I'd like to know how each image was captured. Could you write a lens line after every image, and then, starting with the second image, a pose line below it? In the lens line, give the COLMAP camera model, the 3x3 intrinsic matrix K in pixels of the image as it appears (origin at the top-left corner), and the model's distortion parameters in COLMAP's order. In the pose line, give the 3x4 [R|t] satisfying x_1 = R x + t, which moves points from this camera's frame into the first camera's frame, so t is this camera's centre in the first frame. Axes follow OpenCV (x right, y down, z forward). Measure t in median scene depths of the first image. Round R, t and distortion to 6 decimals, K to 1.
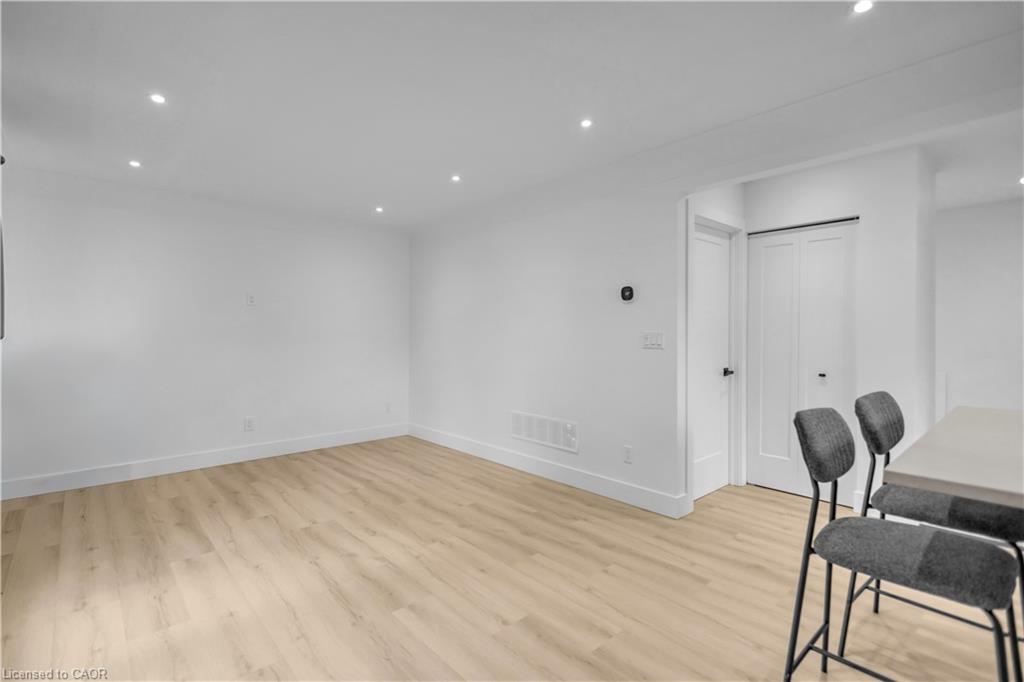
lens RADIAL K [[467.4, 0, 510.2], [0, 467.4, 336.9], [0, 0, 1]] dist [0.001187, -0.000688]
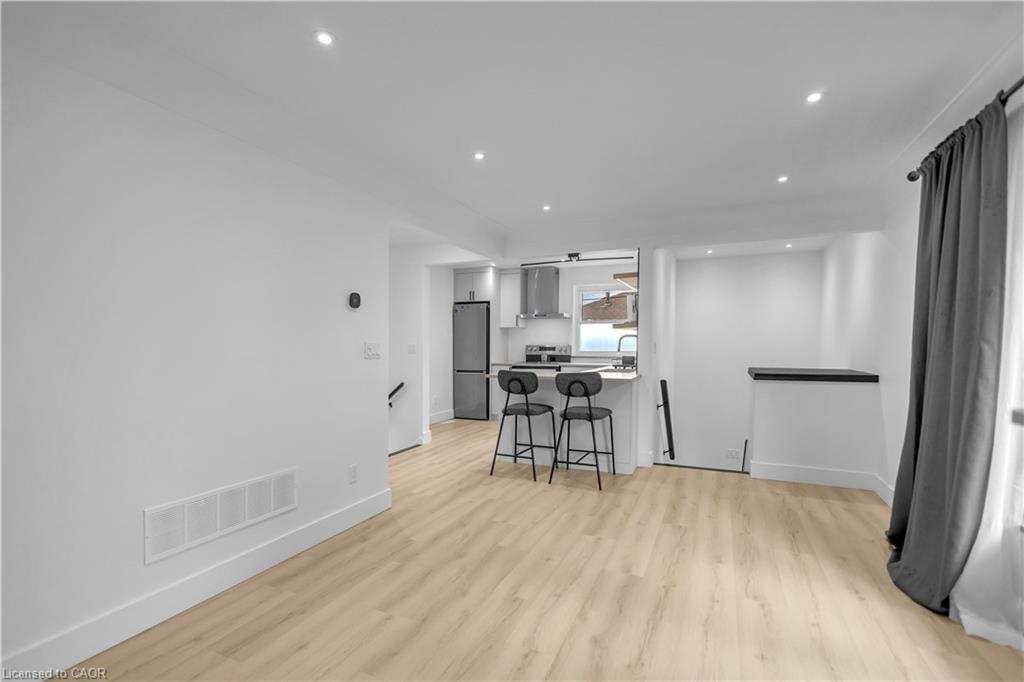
lens RADIAL K [[482.7, 0, 512.0], [0, 482.7, 341.0], [0, 0, 1]] dist [0.010117, -0.001310]
pose [[-0.408344, 0.002990, 0.912823, -0.949553], [0.011247, 0.999935, 0.001756, -0.012424], [-0.912759, 0.010983, -0.408351, 1.374812]]
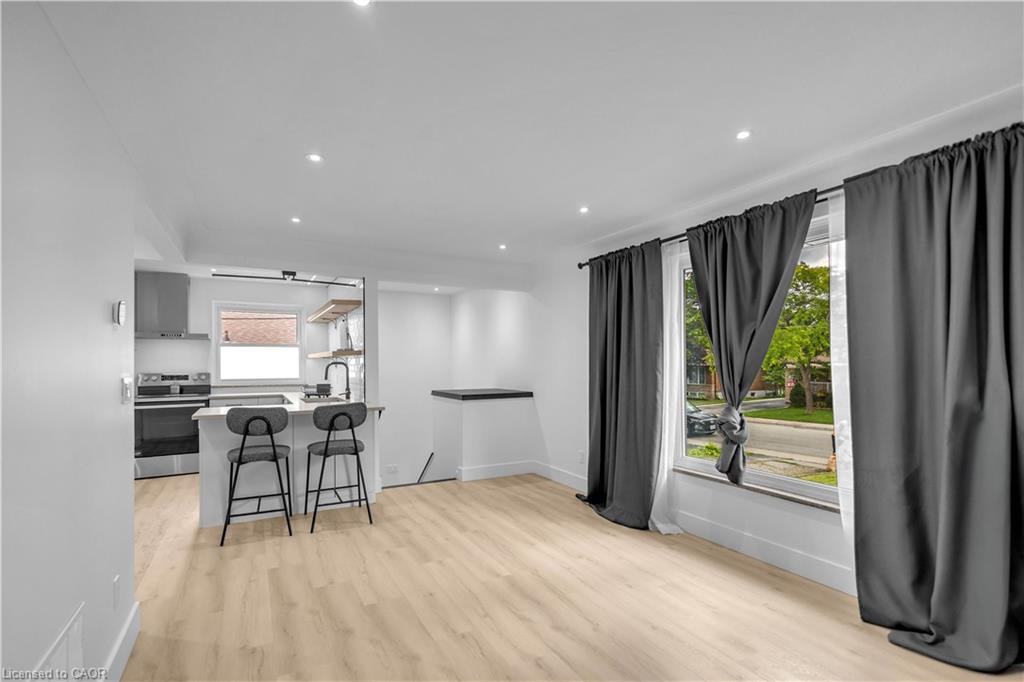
lens RADIAL K [[482.7, 0, 512.0], [0, 482.7, 341.0], [0, 0, 1]] dist [0.010117, -0.001310]
pose [[-0.973045, 0.012948, 0.230251, -0.455347], [0.004925, 0.999362, -0.035385, -0.042050], [-0.230562, -0.033297, -0.972488, 1.854003]]
